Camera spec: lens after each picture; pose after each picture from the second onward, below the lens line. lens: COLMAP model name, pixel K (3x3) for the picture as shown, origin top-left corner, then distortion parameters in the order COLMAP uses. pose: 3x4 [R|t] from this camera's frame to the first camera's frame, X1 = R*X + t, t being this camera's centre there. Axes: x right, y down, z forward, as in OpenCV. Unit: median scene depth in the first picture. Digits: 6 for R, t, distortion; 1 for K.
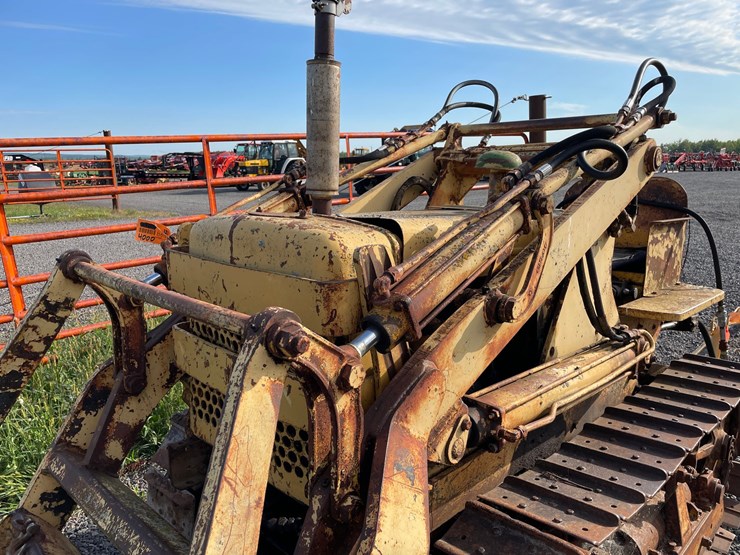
lens RADIAL K [[559.5, 0, 373.8], [0, 559.5, 279.3], [0, 0, 1]] dist [0.086942, -0.109778]
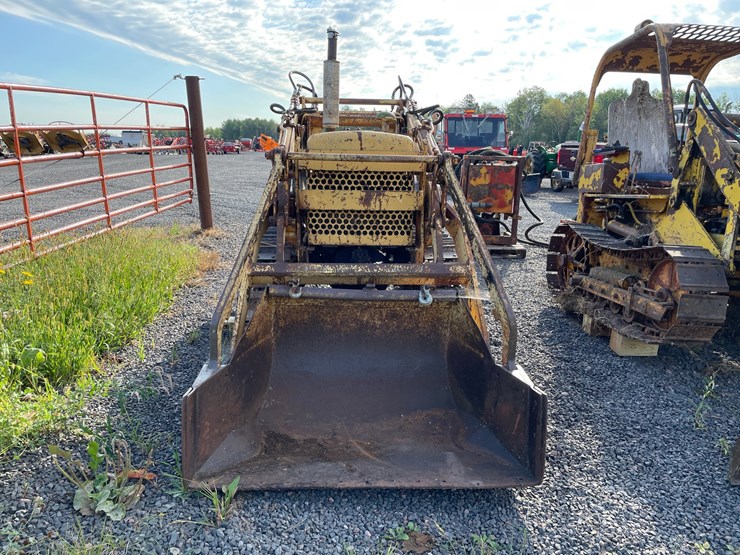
lens RADIAL K [[559.5, 0, 370.4], [0, 559.5, 281.2], [0, 0, 1]] dist [0.086942, -0.109778]
pose [[0.672390, -0.148716, 0.725104, -1.198854], [0.126126, 0.988302, 0.085740, 0.187472], [-0.729372, 0.033804, 0.683281, -0.365504]]
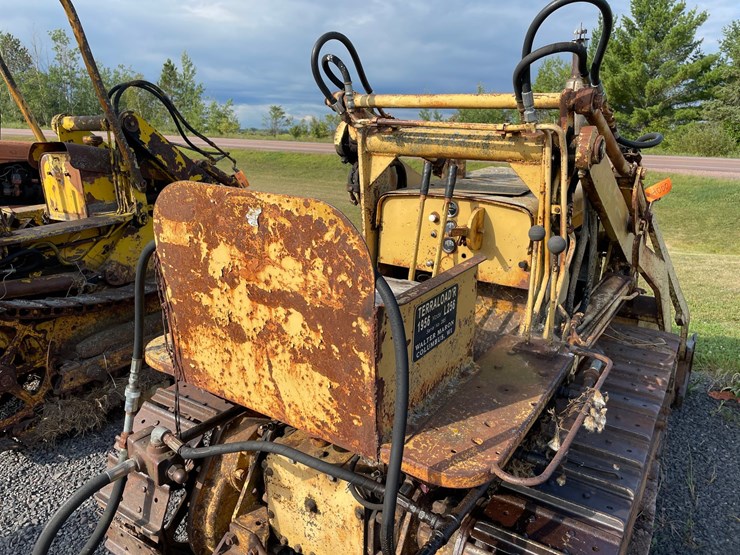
lens RADIAL K [[559.5, 0, 364.3], [0, 559.5, 272.5], [0, 0, 1]] dist [0.086942, -0.109778]
pose [[-0.983139, 0.023636, -0.181327, 0.573613], [-0.058489, 0.898871, 0.434292, -0.407287], [0.173255, 0.437575, -0.882333, 1.852511]]
